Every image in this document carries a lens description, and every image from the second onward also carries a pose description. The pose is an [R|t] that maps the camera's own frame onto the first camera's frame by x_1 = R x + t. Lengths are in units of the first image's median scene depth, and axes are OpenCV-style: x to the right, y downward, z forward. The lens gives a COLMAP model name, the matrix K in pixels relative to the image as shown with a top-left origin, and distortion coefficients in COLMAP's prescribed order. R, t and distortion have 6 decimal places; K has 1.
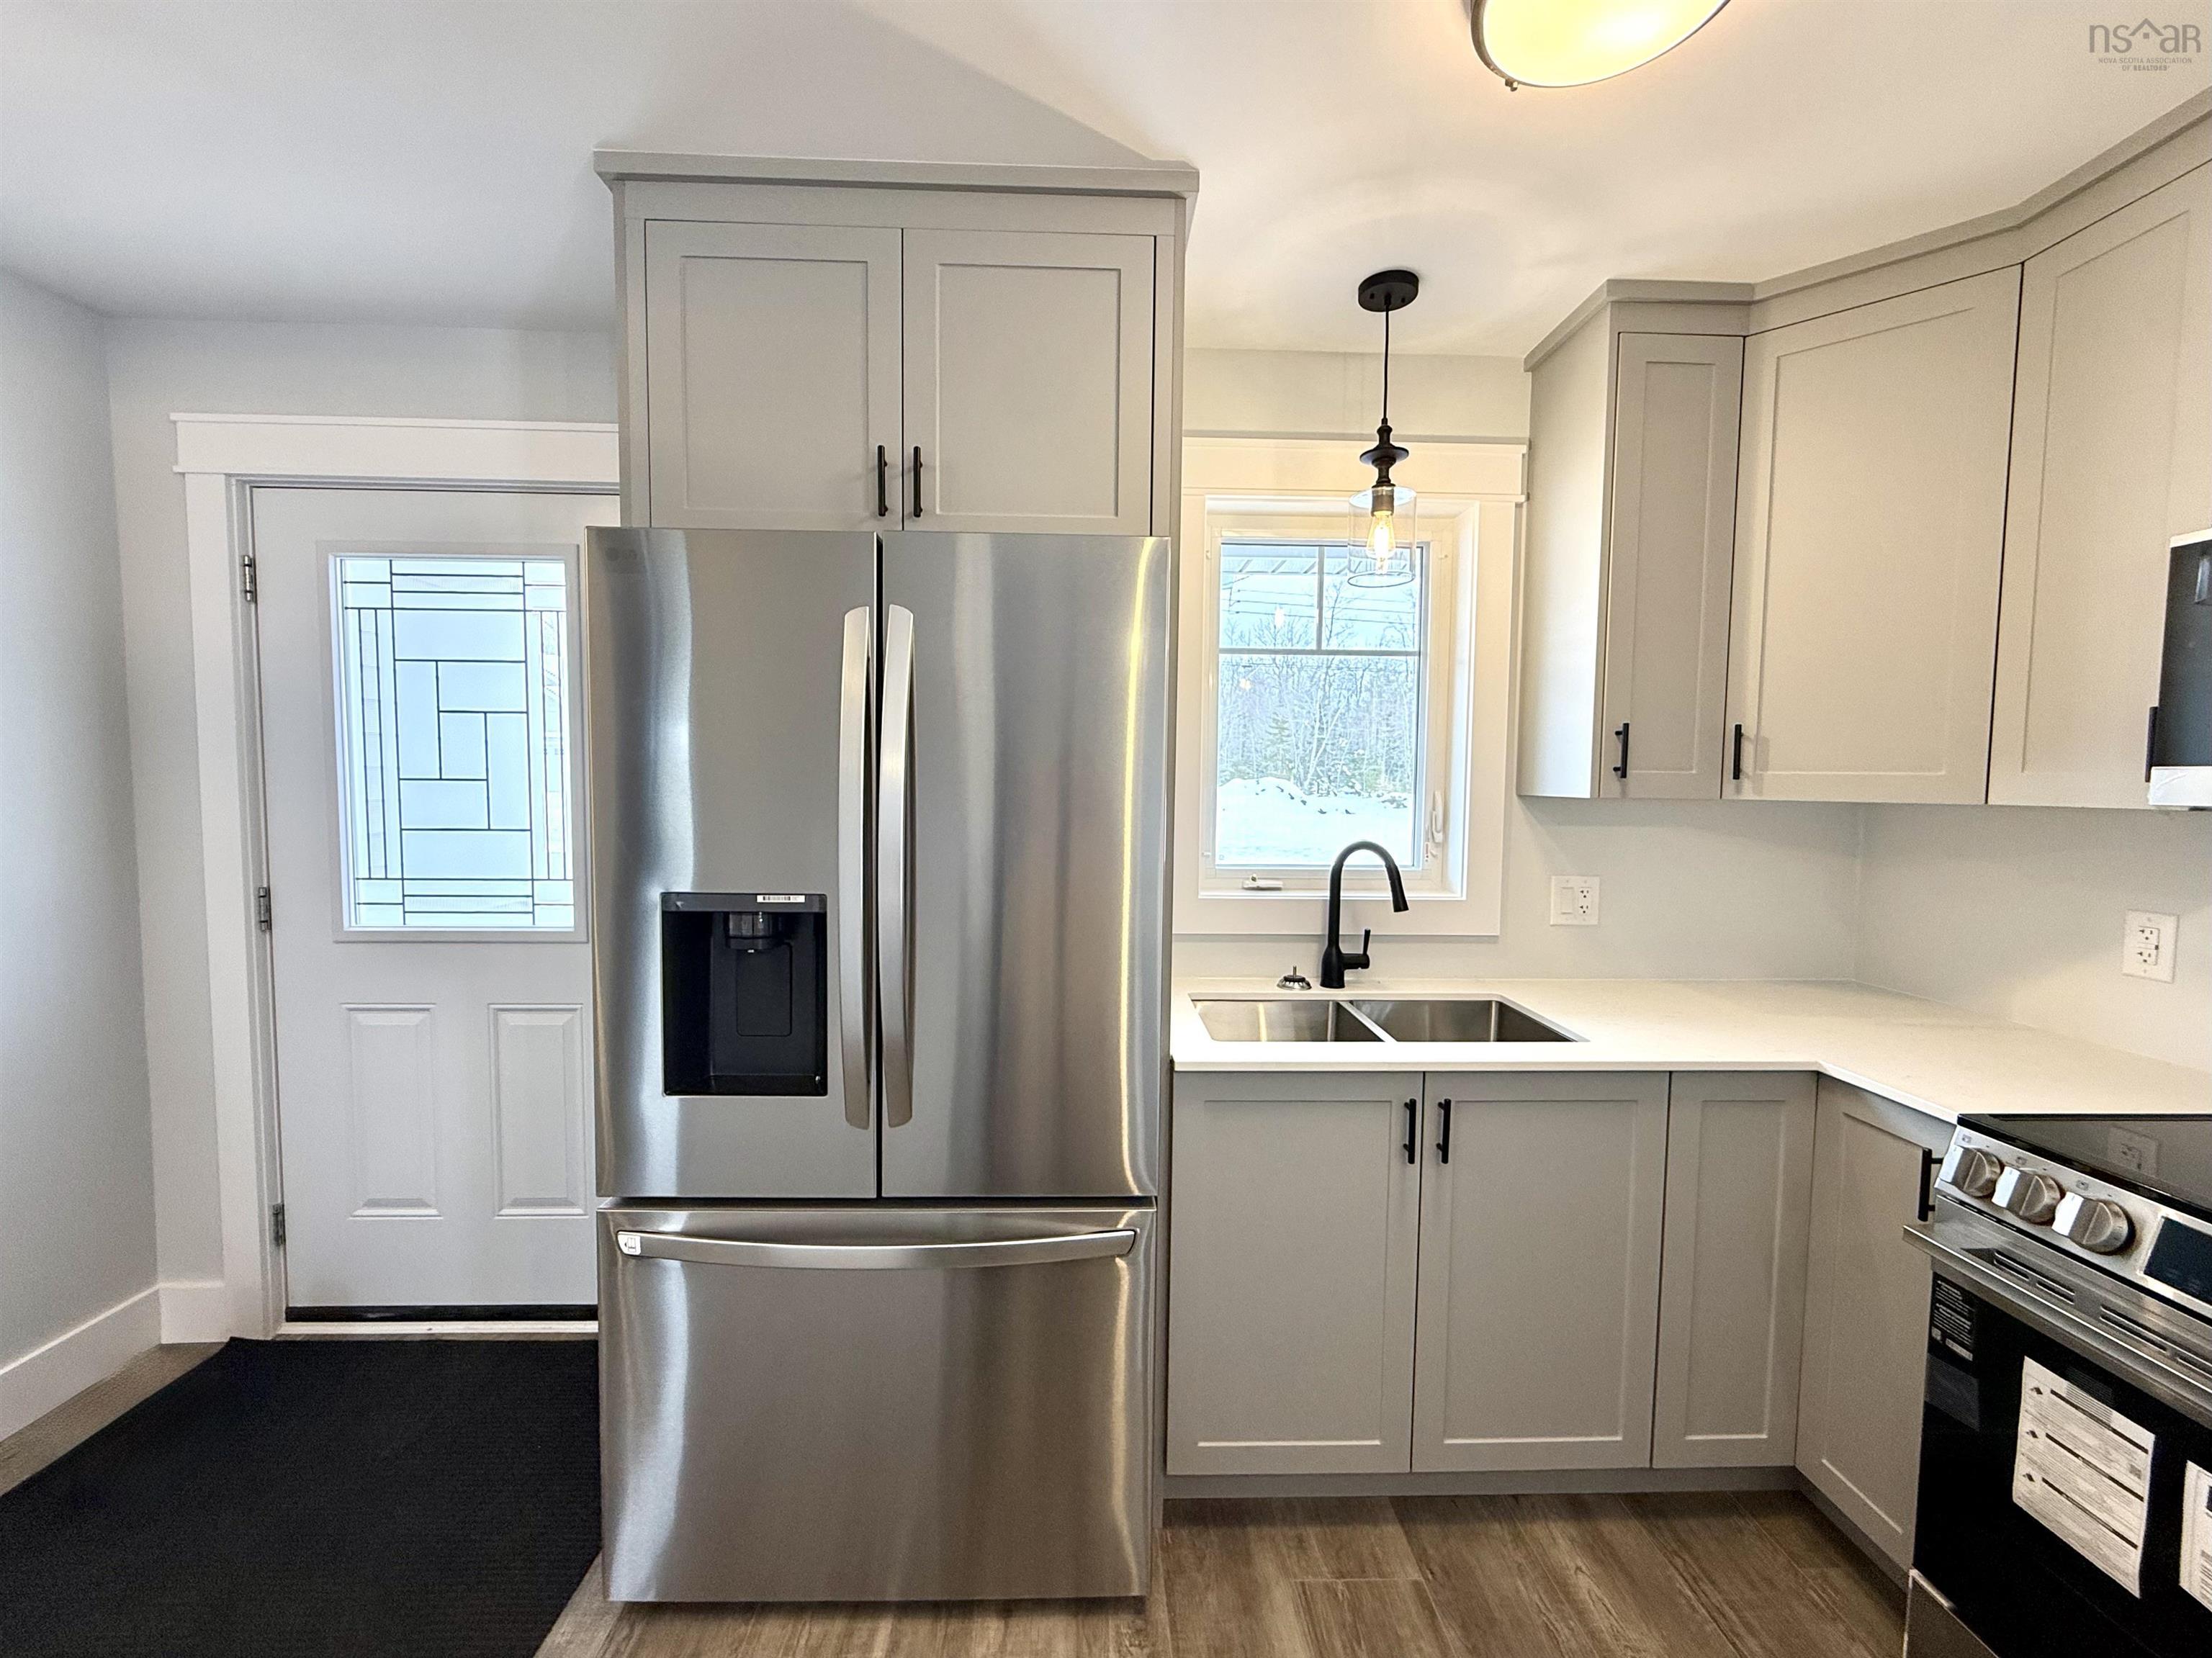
lens RADIAL K [[905.6, 0, 1113.1], [0, 905.6, 835.2], [0, 0, 1]] dist [0.010195, -0.000997]
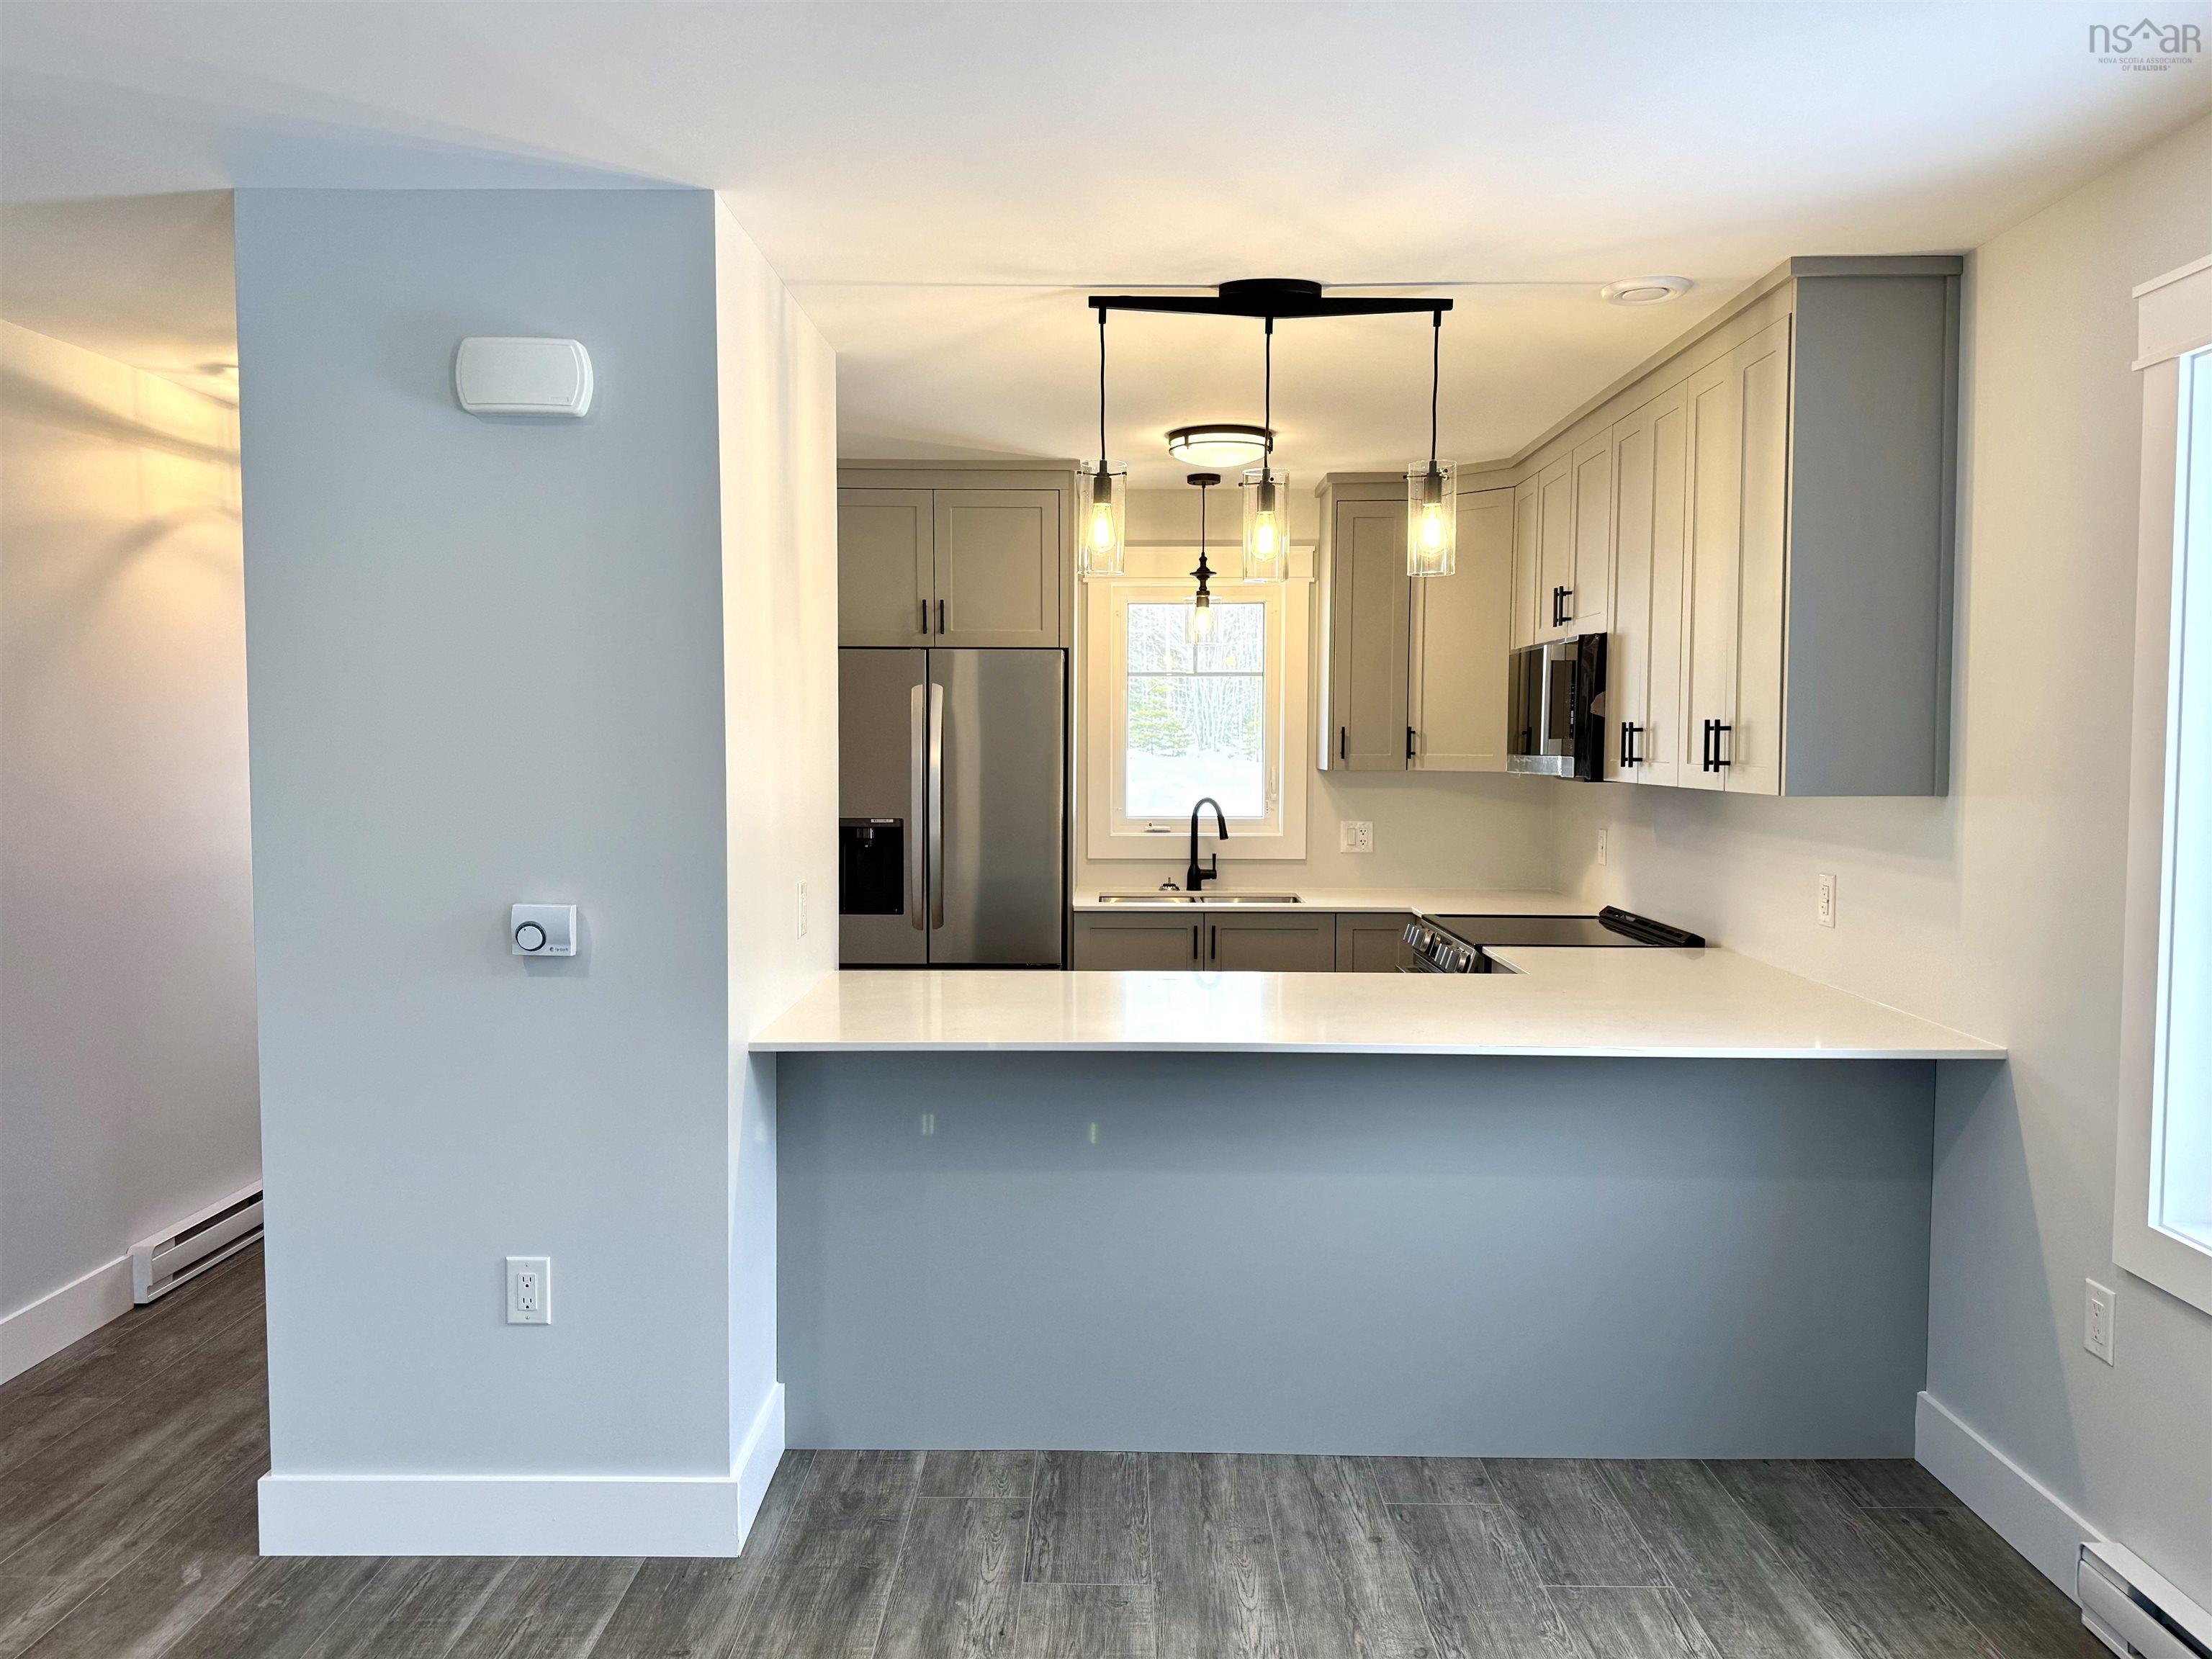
lens RADIAL K [[1533.8, 0, 1103.8], [0, 1533.8, 826.4], [0, 0, 1]] dist [0.051377, -0.078383]
pose [[0.999065, -0.008306, -0.042422, 0.229270], [0.007817, 0.999901, -0.011698, 0.096743], [0.042515, 0.011356, 0.999031, -1.928043]]
